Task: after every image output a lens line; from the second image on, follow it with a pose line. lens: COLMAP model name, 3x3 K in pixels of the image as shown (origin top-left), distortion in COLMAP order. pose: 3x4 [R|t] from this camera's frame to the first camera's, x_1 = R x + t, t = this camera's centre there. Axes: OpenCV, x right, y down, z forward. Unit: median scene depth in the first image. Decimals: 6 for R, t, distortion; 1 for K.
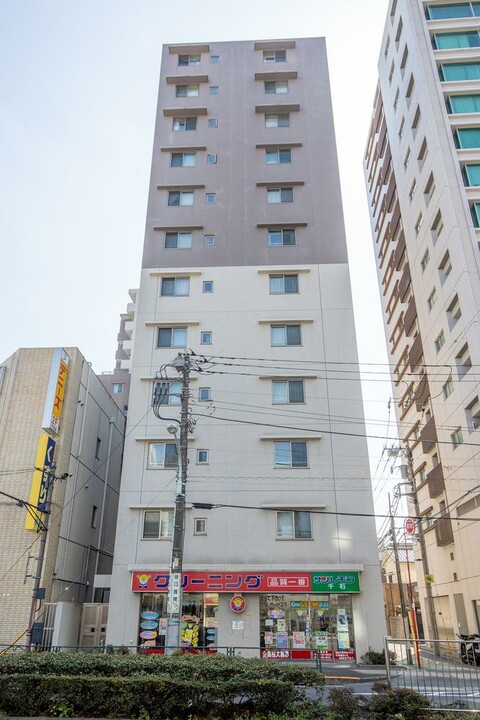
lens RADIAL K [[542.0, 0, 238.1], [0, 542.0, 361.7], [0, 0, 1]] dist [0.007280, 0.006260]
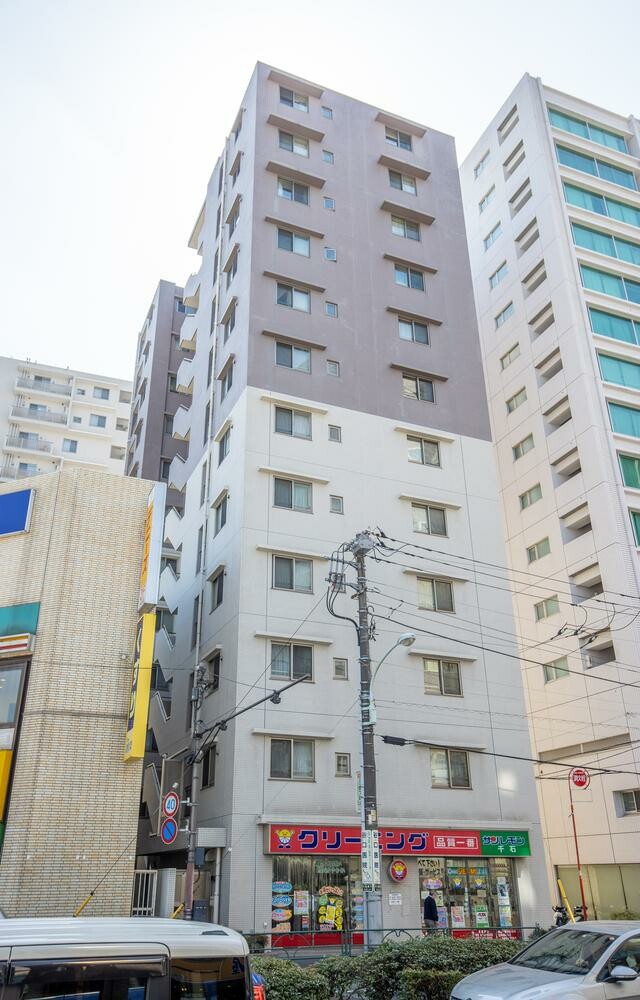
lens RADIAL K [[792.9, 0, 318.0], [0, 792.9, 497.8], [0, 0, 1]] dist [0.017601, 0.007521]
pose [[0.898147, 0.184324, 0.399196, -0.511671], [-0.178538, 0.982558, -0.051994, 0.007456], [-0.401817, -0.024574, 0.915390, 0.026887]]
